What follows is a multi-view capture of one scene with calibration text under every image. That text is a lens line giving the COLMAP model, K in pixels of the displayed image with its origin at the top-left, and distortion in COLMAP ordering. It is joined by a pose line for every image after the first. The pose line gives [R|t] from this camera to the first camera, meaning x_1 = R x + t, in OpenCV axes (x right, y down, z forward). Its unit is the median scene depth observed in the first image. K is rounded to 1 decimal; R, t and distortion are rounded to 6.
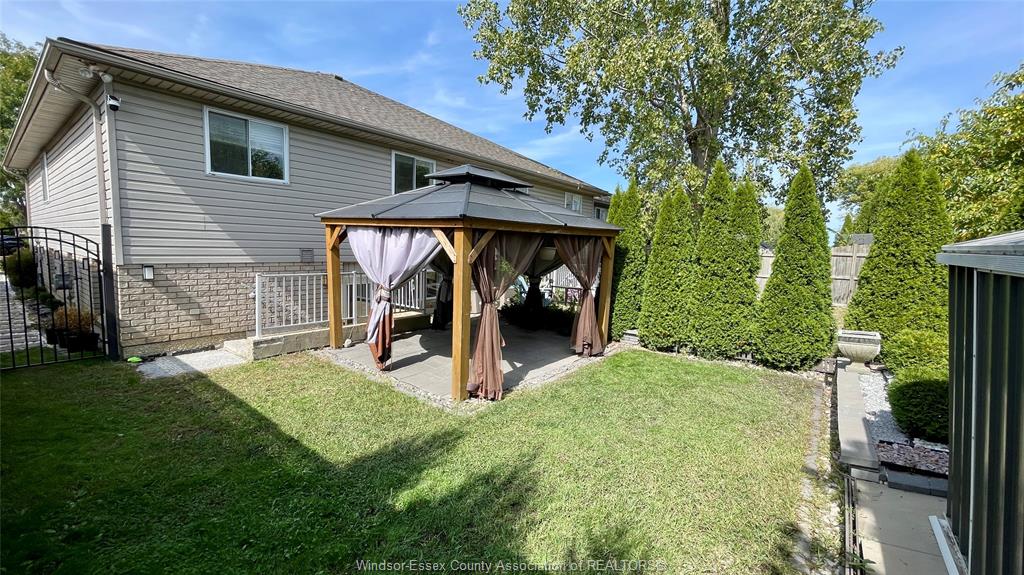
lens RADIAL K [[410.9, 0, 491.1], [0, 410.9, 287.6], [0, 0, 1]] dist [-0.000276, -0.000006]
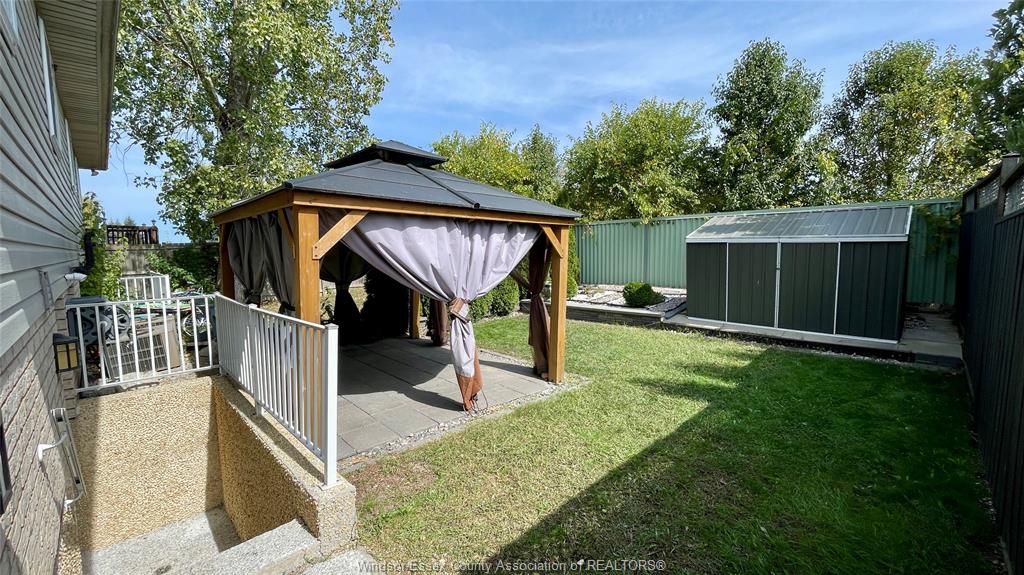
lens RADIAL K [[410.9, 0, 491.1], [0, 410.9, 287.6], [0, 0, 1]] dist [-0.000276, -0.000006]
pose [[0.118090, -0.123931, 0.985239, -1.062621], [0.118699, 0.986829, 0.109904, -0.108315], [-0.985883, 0.103968, 0.131245, 0.911249]]
